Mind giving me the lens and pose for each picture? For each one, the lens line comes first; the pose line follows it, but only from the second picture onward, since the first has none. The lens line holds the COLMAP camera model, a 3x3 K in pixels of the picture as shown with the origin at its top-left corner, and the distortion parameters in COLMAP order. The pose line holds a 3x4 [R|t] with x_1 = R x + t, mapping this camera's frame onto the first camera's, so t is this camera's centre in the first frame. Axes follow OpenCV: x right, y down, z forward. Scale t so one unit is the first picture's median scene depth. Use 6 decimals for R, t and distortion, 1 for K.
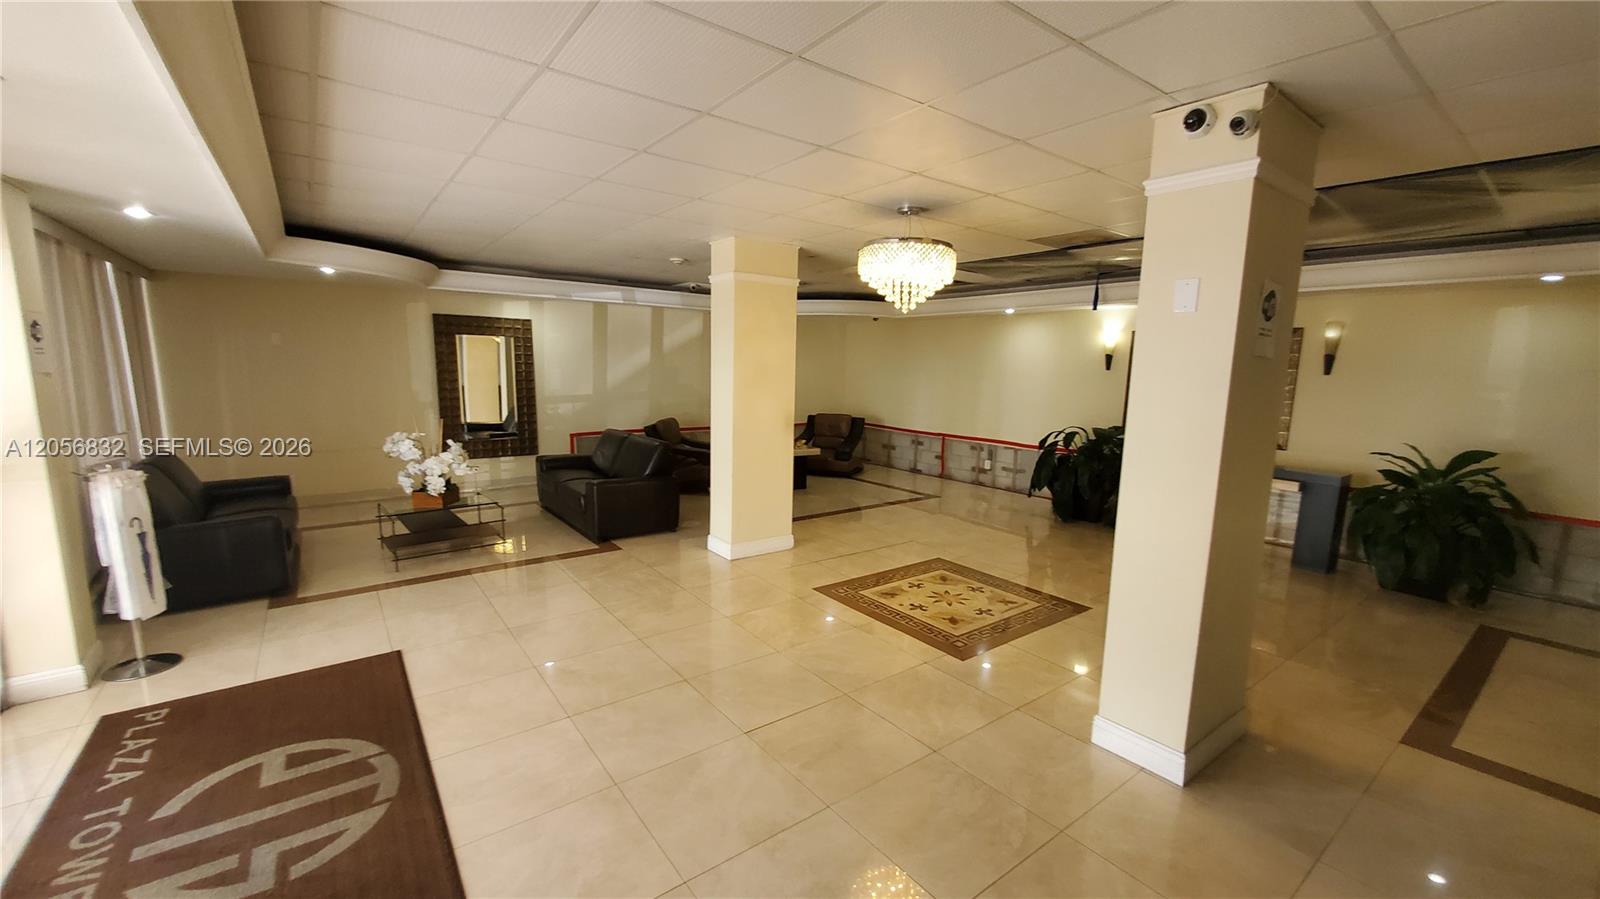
lens RADIAL K [[632.3, 0, 803.1], [0, 632.3, 454.9], [0, 0, 1]] dist [-0.000878, -0.000993]
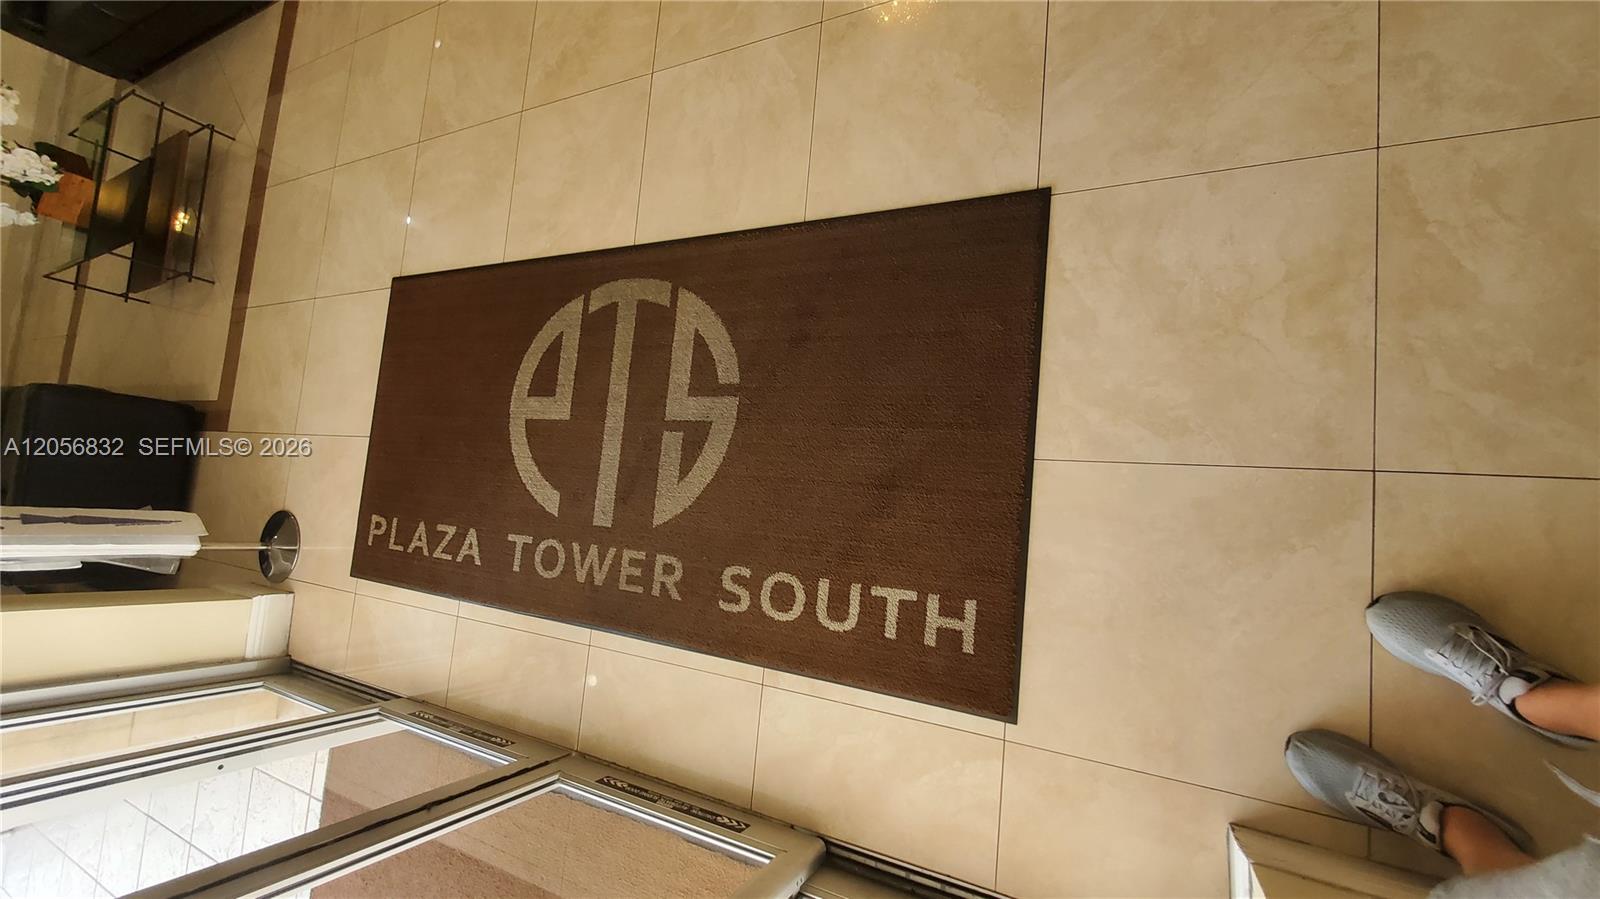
lens RADIAL K [[632.3, 0, 804.6], [0, 632.3, 451.3], [0, 0, 1]] dist [-0.000878, -0.000993]
pose [[0.599047, -0.773054, -0.208640, -0.522462], [0.542490, 0.200188, 0.815861, 0.032953], [-0.588938, -0.601924, 0.539296, 0.342846]]
